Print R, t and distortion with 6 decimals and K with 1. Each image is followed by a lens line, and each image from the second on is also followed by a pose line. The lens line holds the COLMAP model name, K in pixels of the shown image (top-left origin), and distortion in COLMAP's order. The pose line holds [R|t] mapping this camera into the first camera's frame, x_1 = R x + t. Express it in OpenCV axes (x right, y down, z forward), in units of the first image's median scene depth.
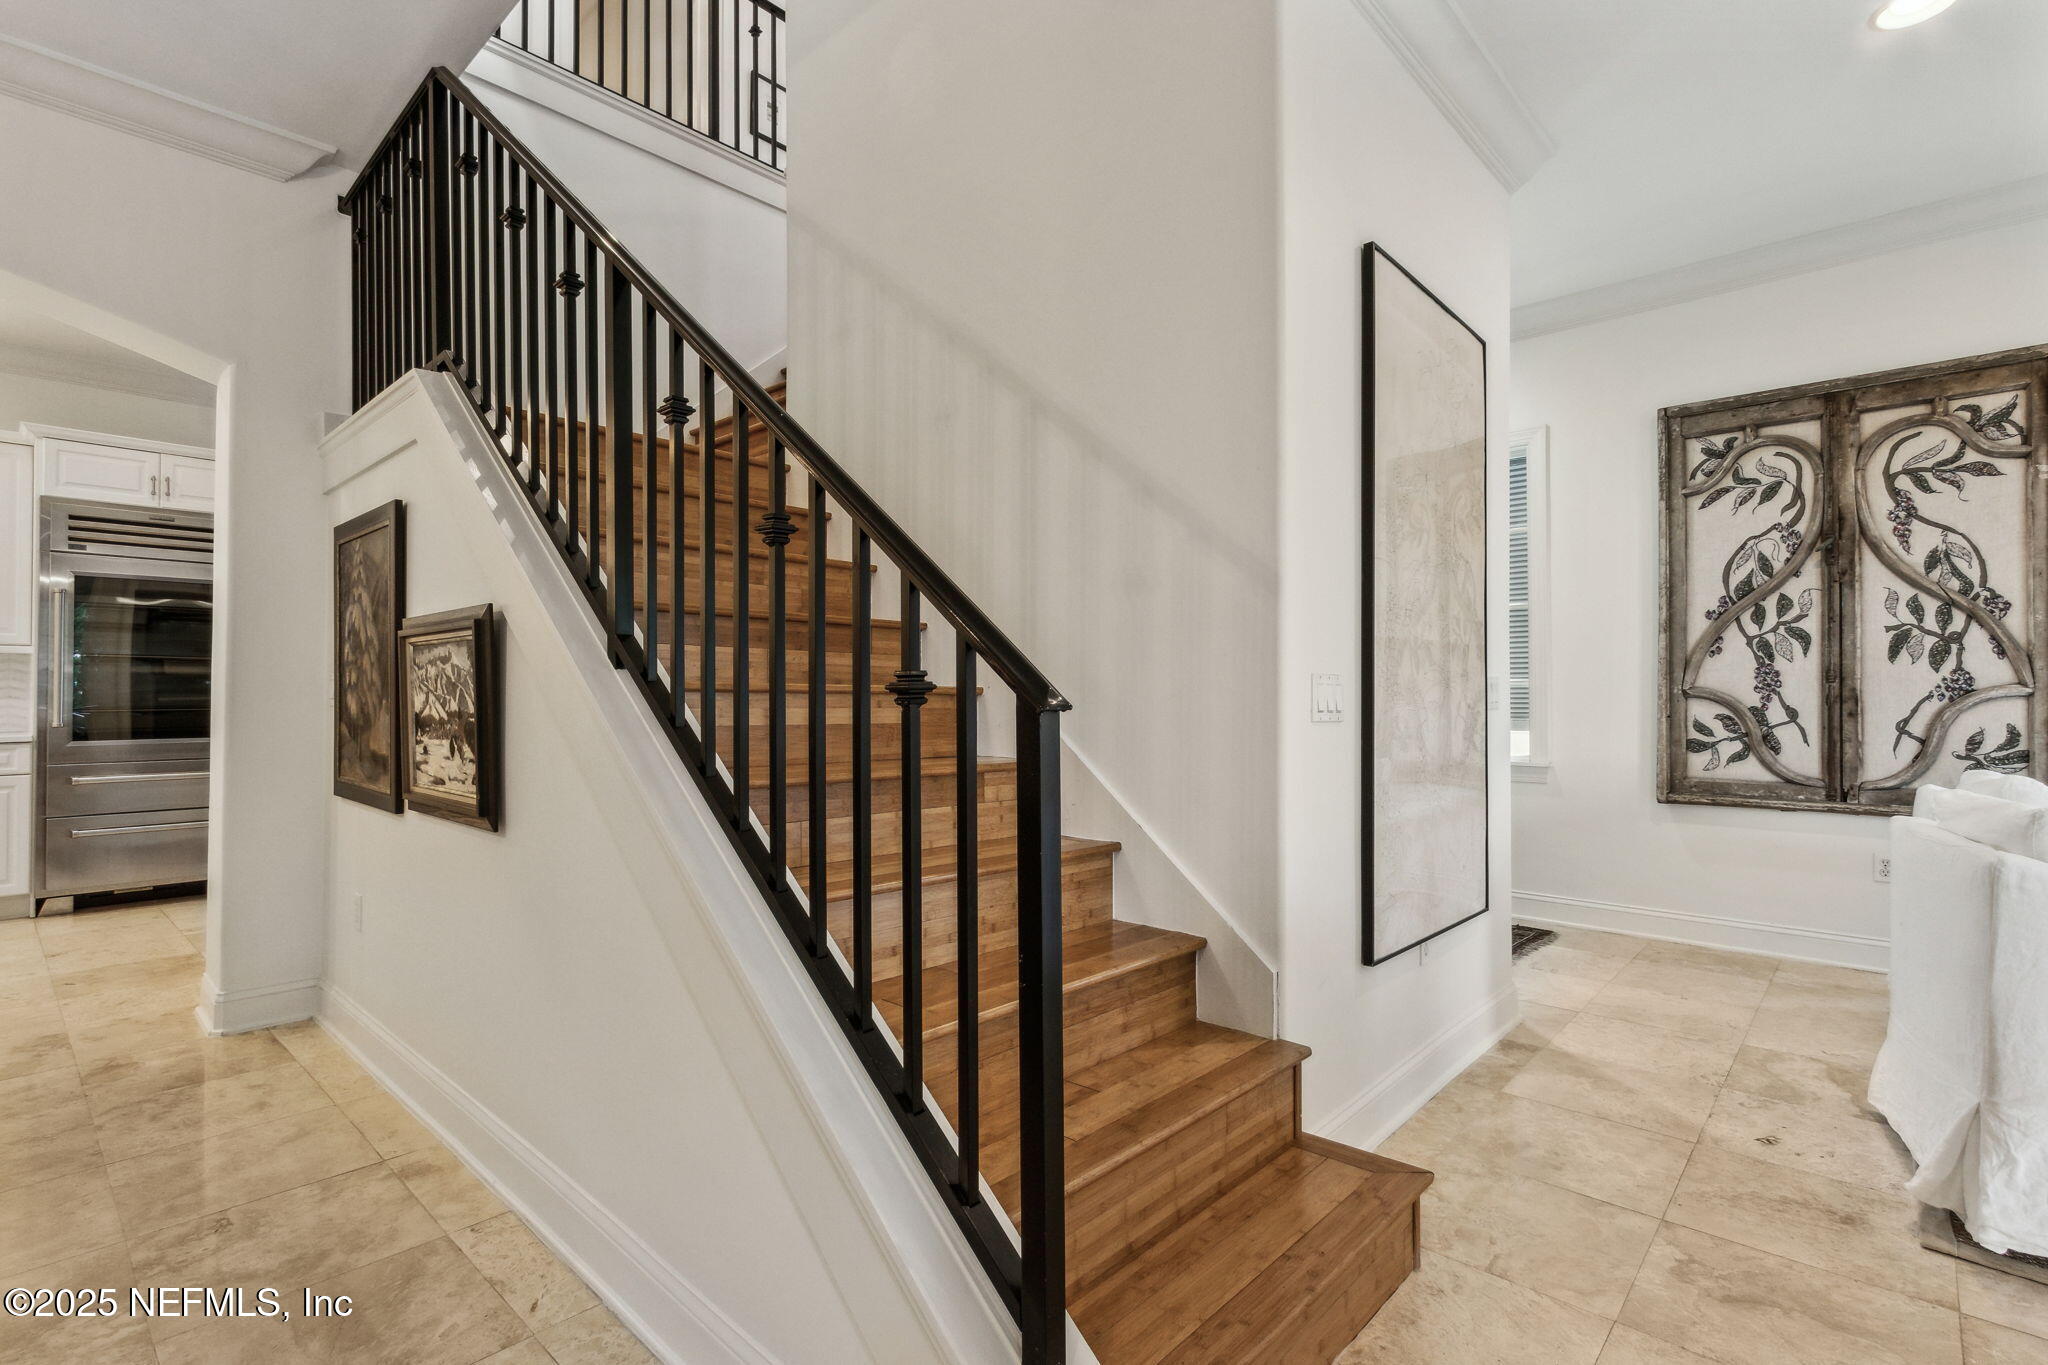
lens RADIAL K [[939.9, 0, 1025.9], [0, 939.9, 686.9], [0, 0, 1]] dist [0.004360, -0.000878]
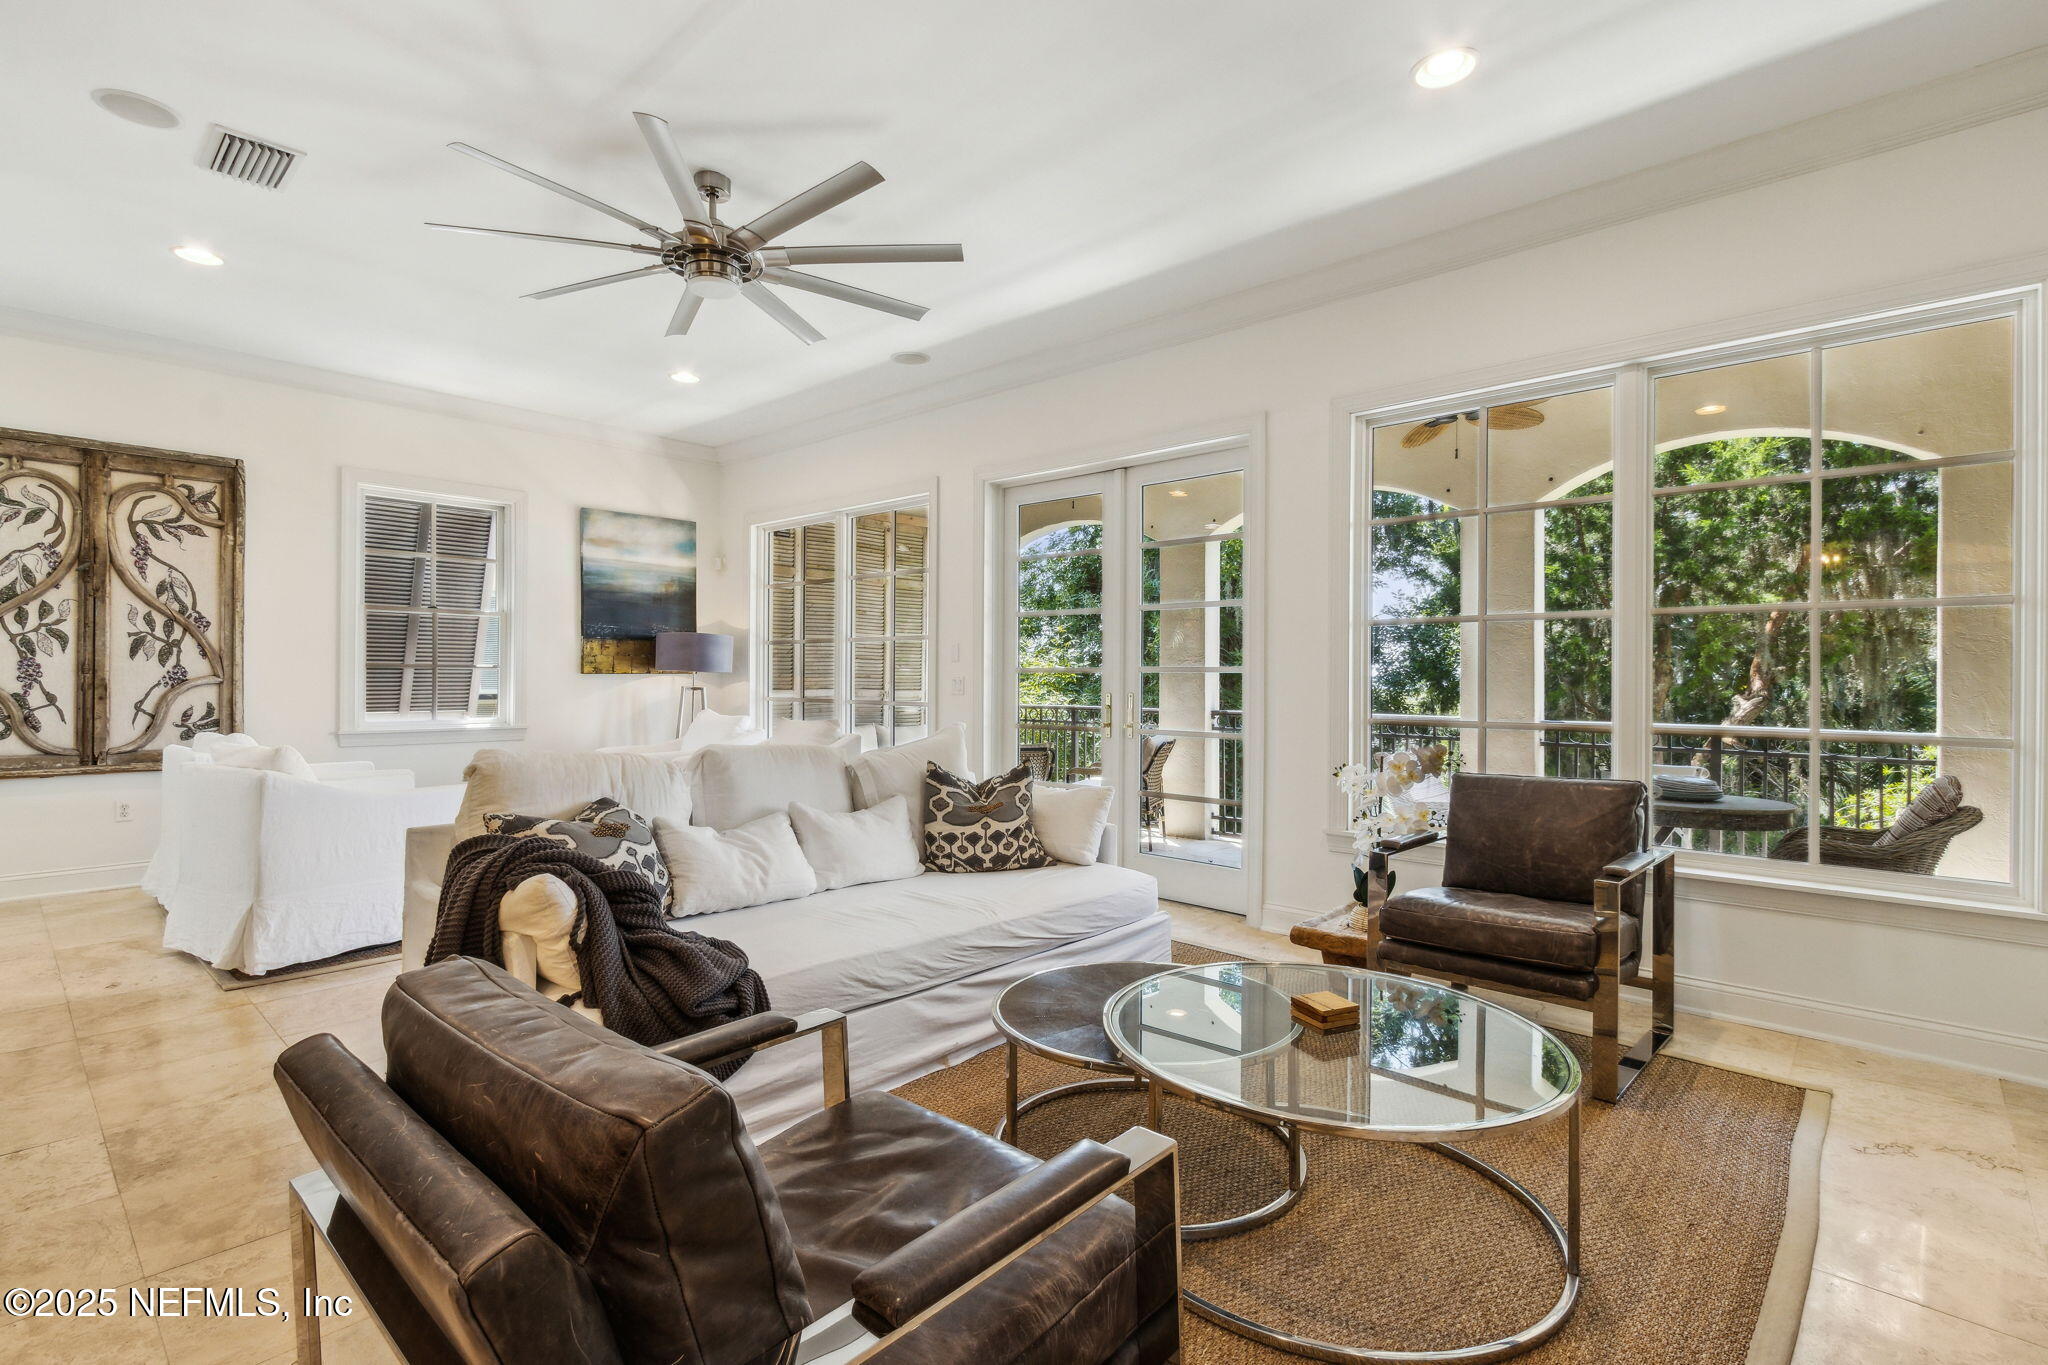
lens RADIAL K [[939.9, 0, 1026.1], [0, 939.9, 673.7], [0, 0, 1]] dist [0.004360, -0.000878]
pose [[-0.027179, 0.002744, 0.999627, -0.477758], [-0.014992, 0.999883, -0.003152, -0.020044], [-0.999518, -0.015072, -0.027135, -0.256389]]
